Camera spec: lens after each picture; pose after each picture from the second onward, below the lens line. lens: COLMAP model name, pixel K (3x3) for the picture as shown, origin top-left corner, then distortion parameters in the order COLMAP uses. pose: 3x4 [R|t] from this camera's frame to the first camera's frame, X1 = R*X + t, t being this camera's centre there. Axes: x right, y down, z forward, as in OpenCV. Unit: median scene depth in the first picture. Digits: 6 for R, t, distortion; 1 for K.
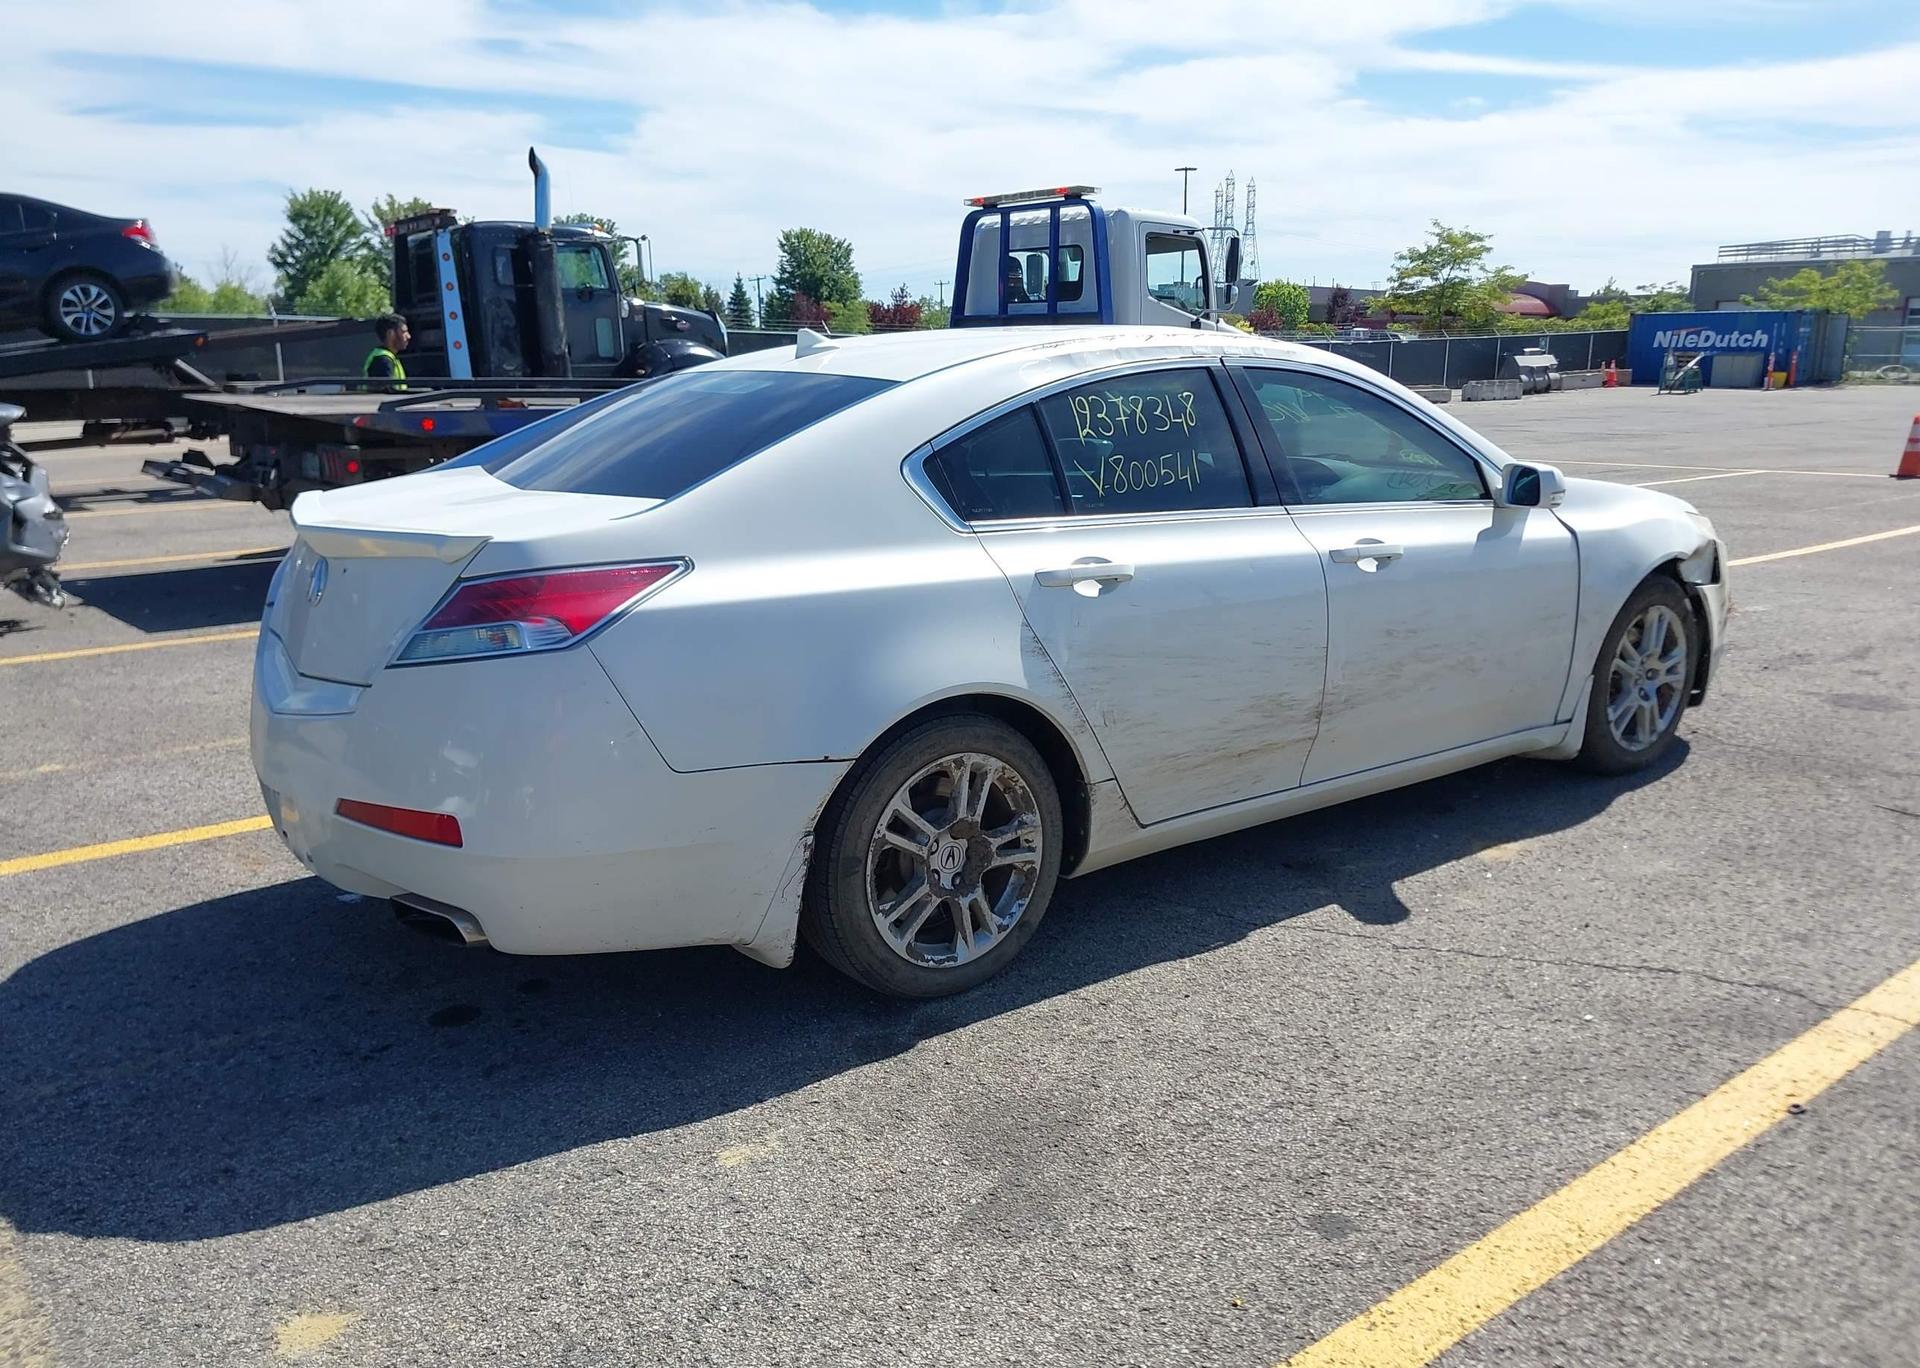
lens RADIAL K [[1520.3, 0, 966.8], [0, 1520.3, 682.9], [0, 0, 1]] dist [0.041087, -0.056262]
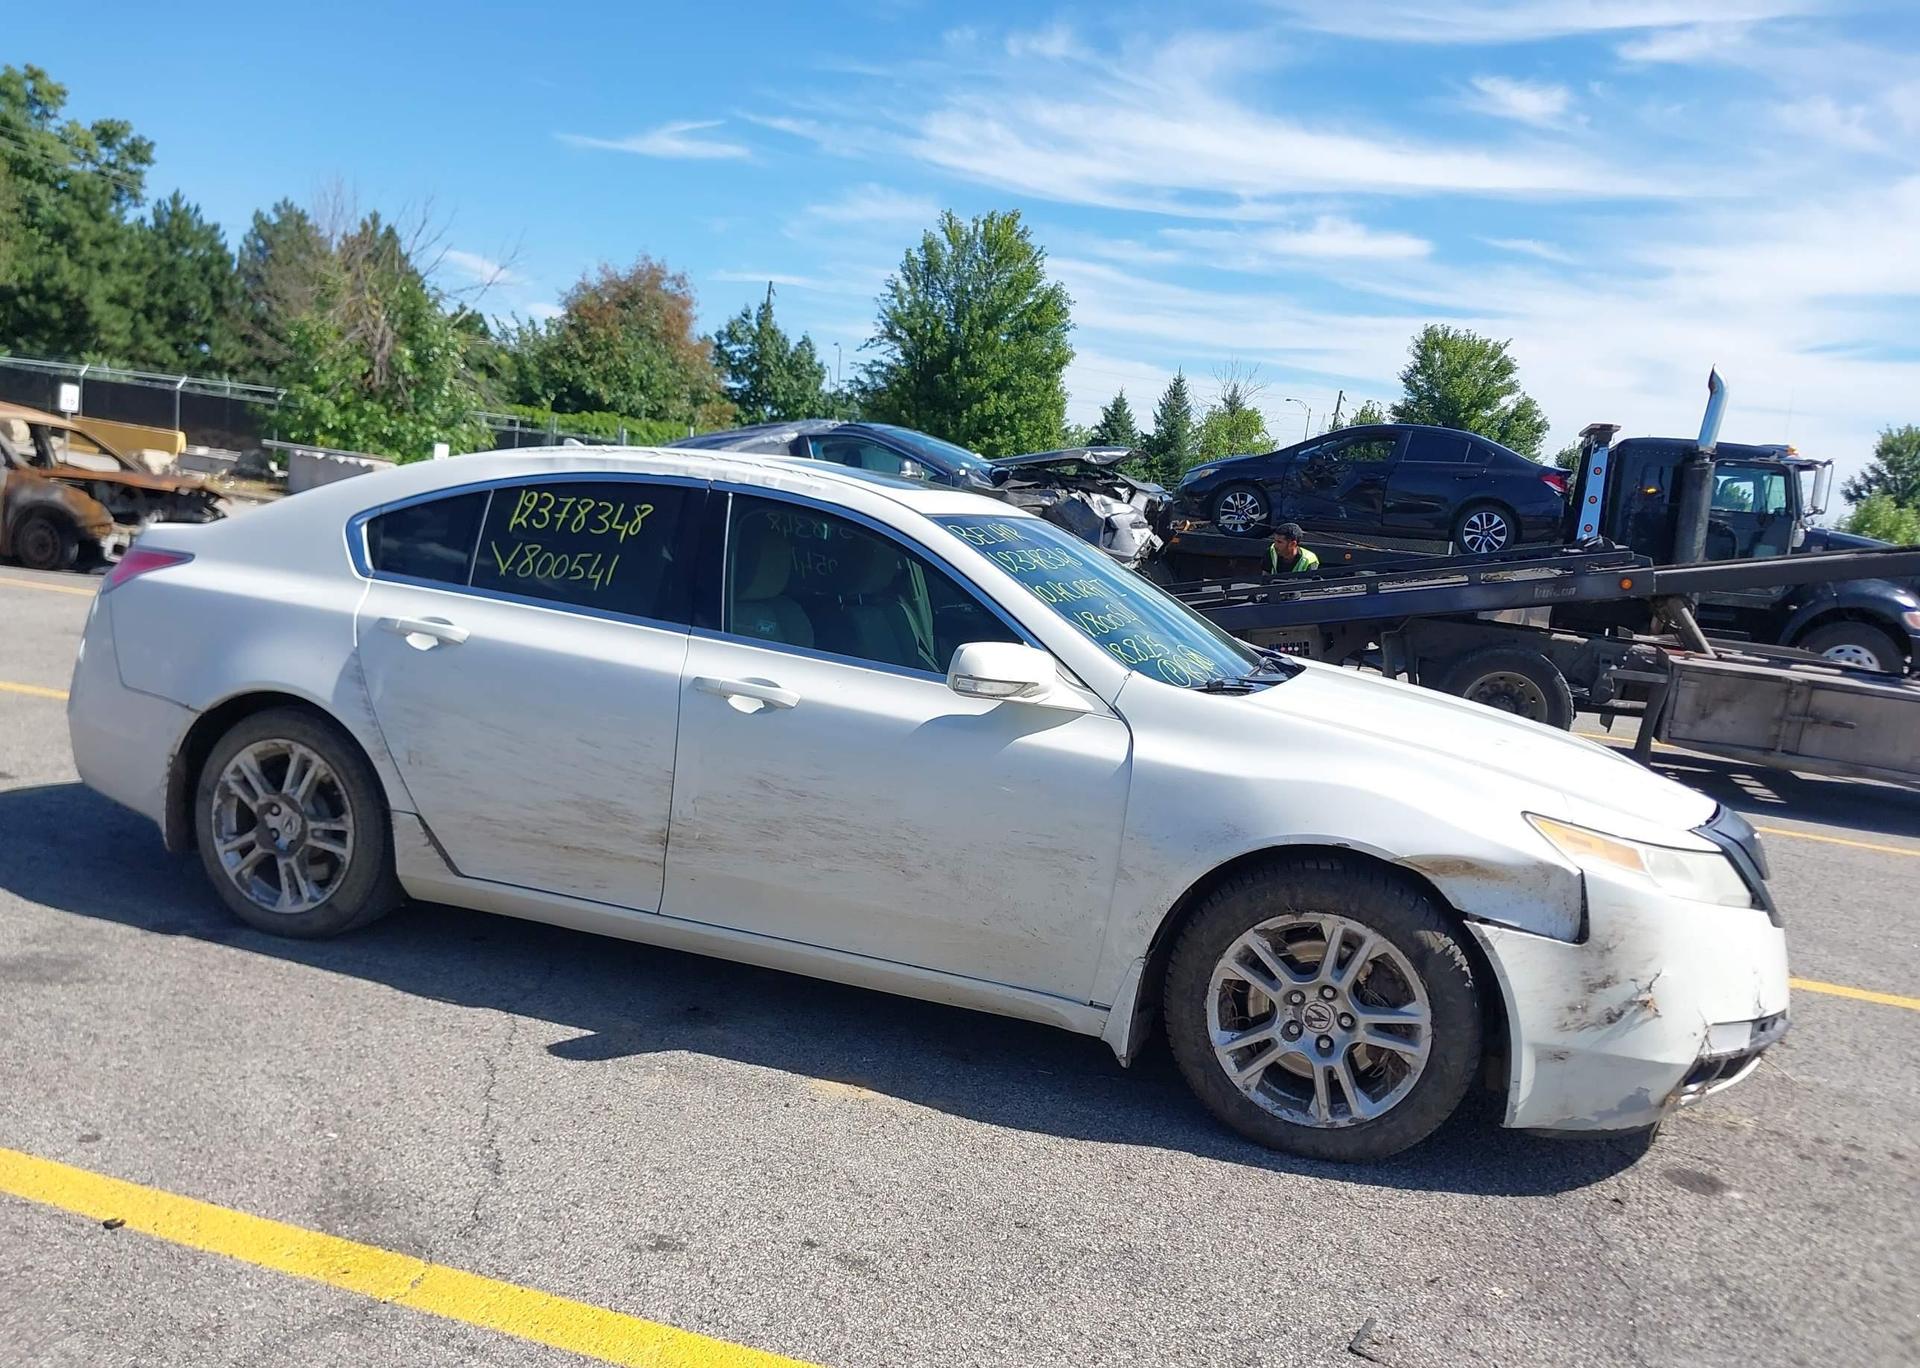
lens RADIAL K [[1520.3, 0, 966.8], [0, 1520.3, 682.9], [0, 0, 1]] dist [0.041087, -0.056262]
pose [[0.551804, 0.158696, -0.818736, 1.062114], [-0.276028, 0.961150, 0.000266, -0.123459], [0.786970, 0.225847, 0.574171, 0.556753]]
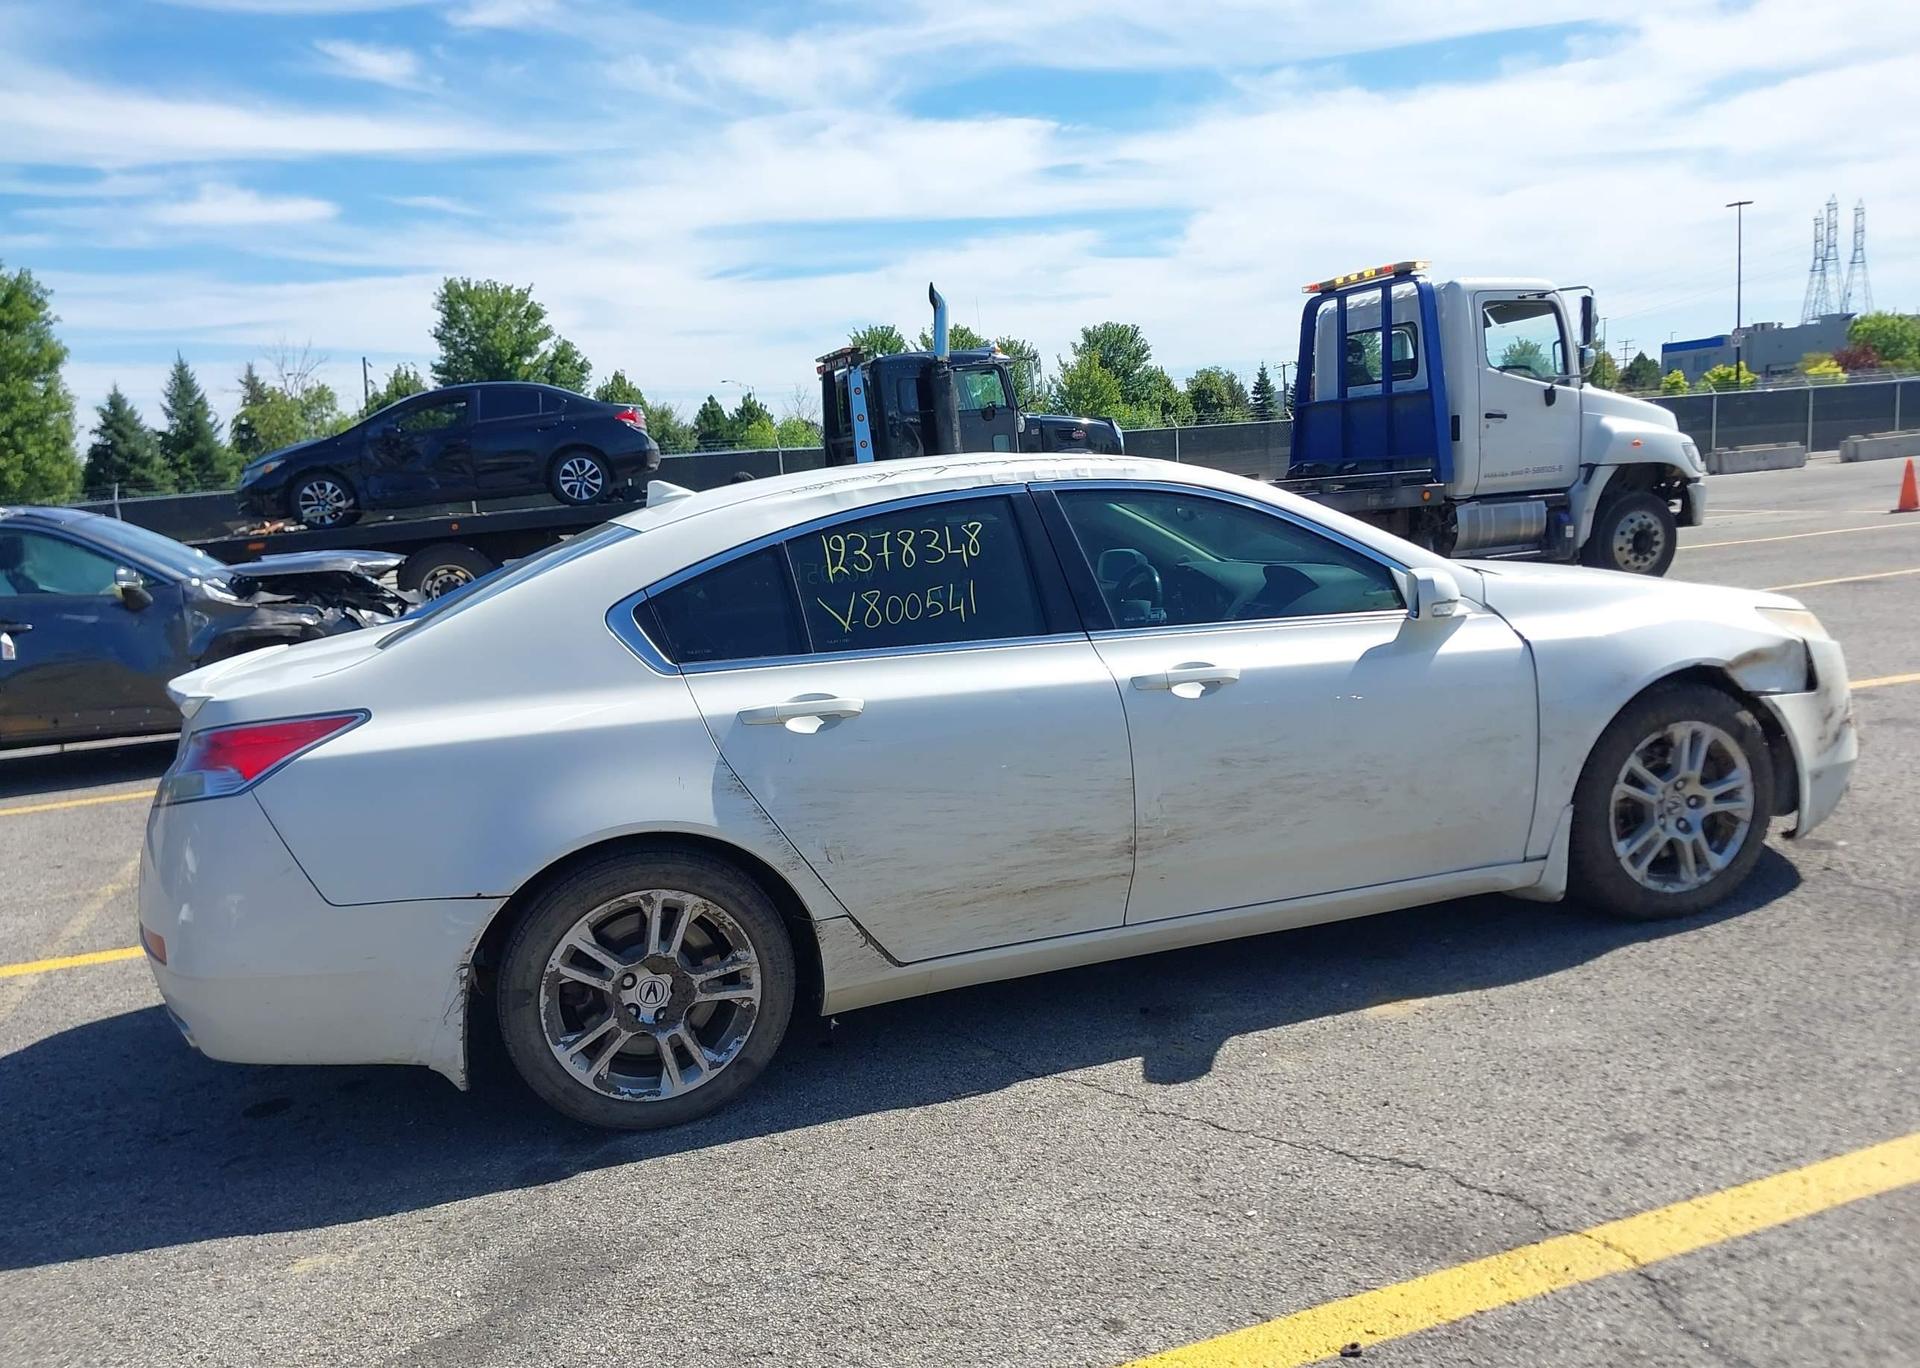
lens RADIAL K [[1520.3, 0, 966.8], [0, 1520.3, 682.9], [0, 0, 1]] dist [0.041087, -0.056262]
pose [[0.933390, -0.021146, -0.358241, 0.456259], [0.000764, 0.998377, -0.056940, -0.028260], [0.358864, 0.052873, 0.931891, 0.082984]]
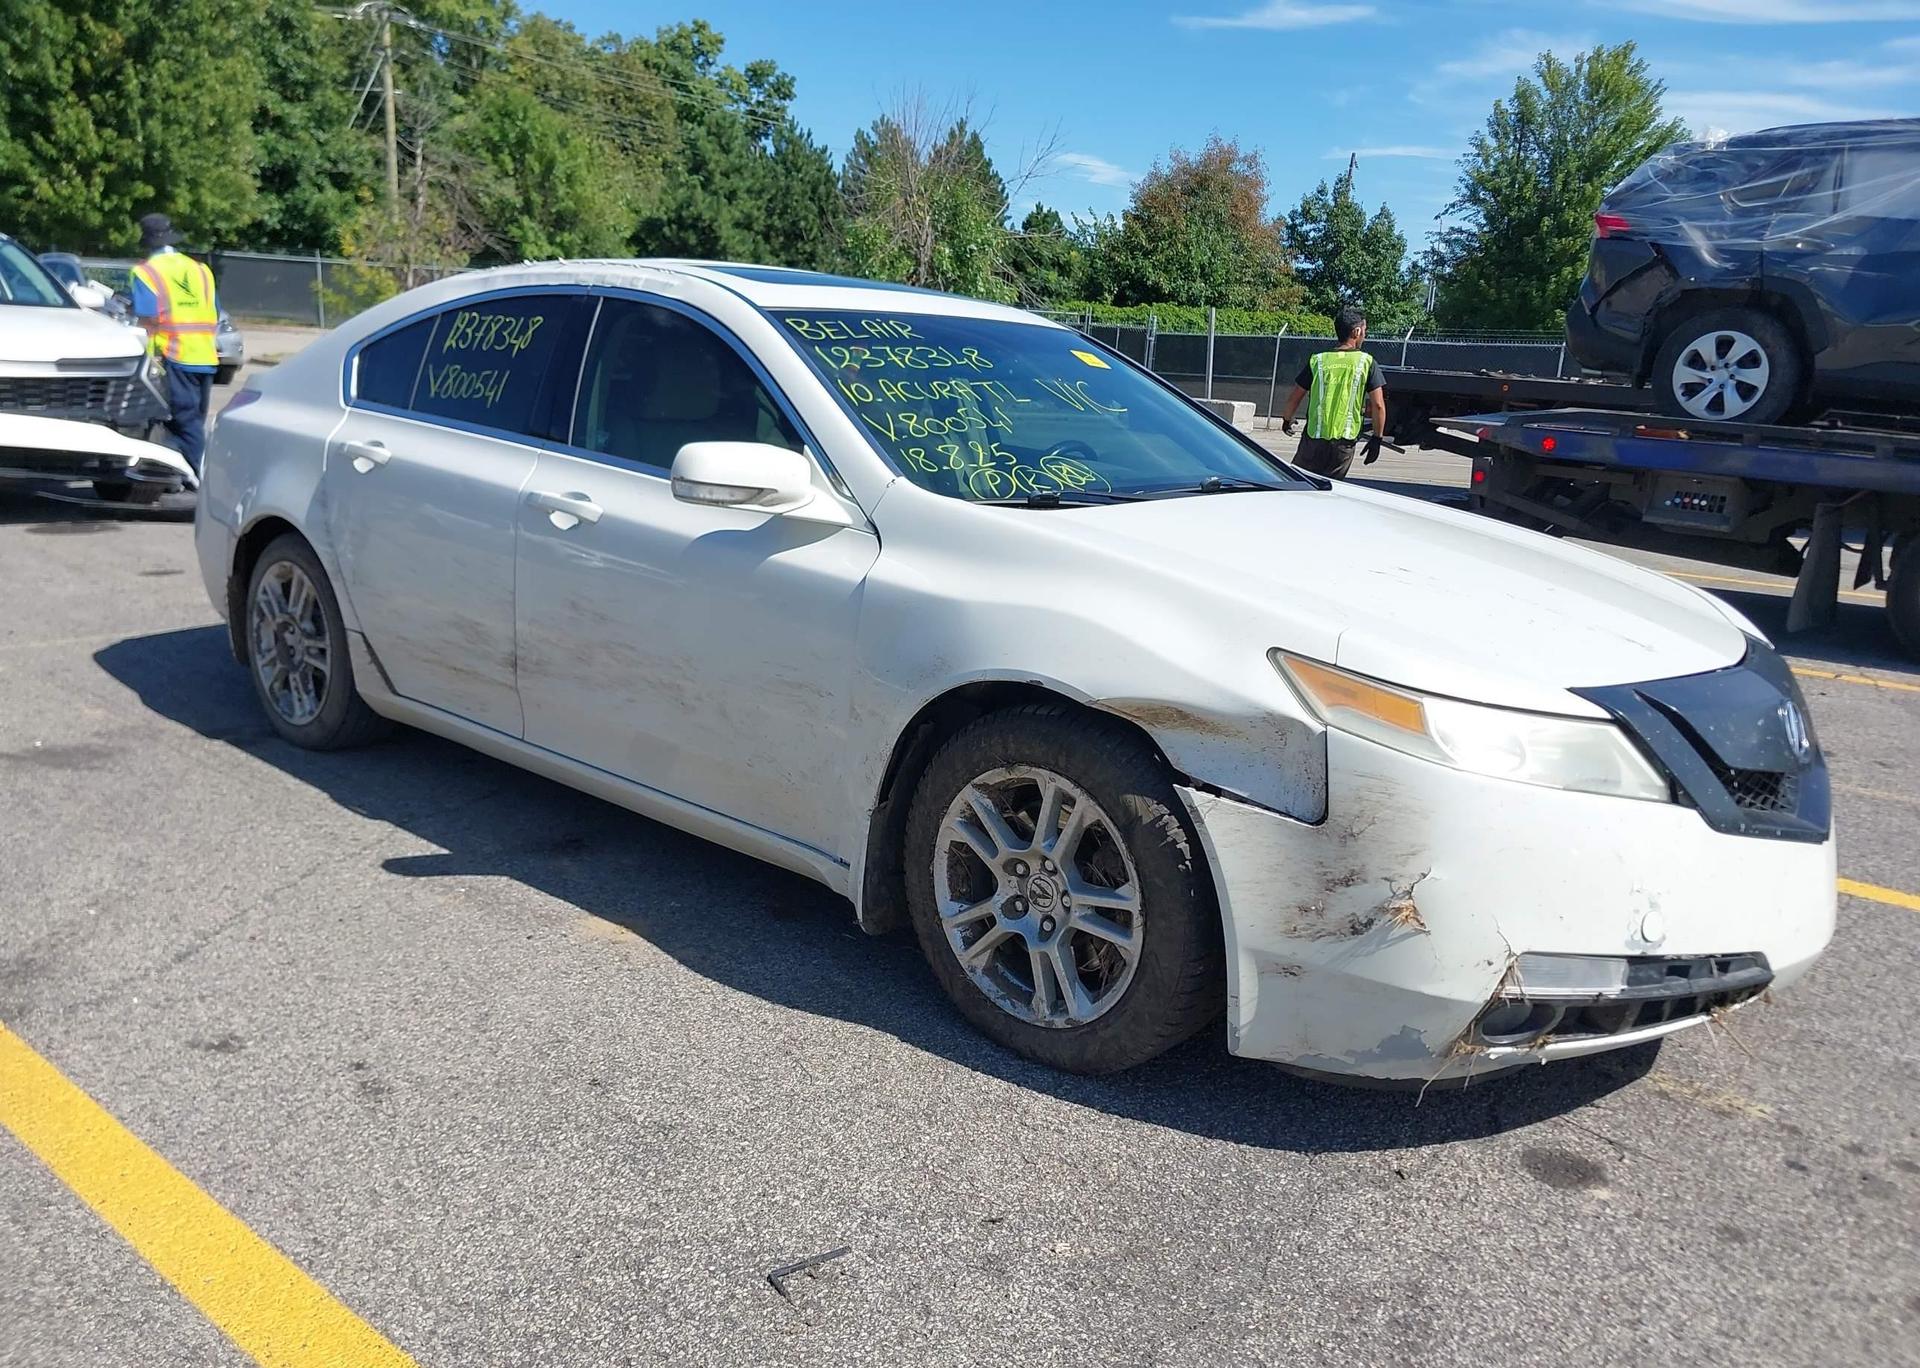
lens RADIAL K [[1520.3, 0, 966.8], [0, 1520.3, 682.9], [0, 0, 1]] dist [0.041087, -0.056262]
pose [[0.192680, 0.228654, -0.954249, 1.130584], [-0.268792, 0.947575, 0.172780, -0.196156], [0.943729, 0.223203, 0.244039, 0.996932]]
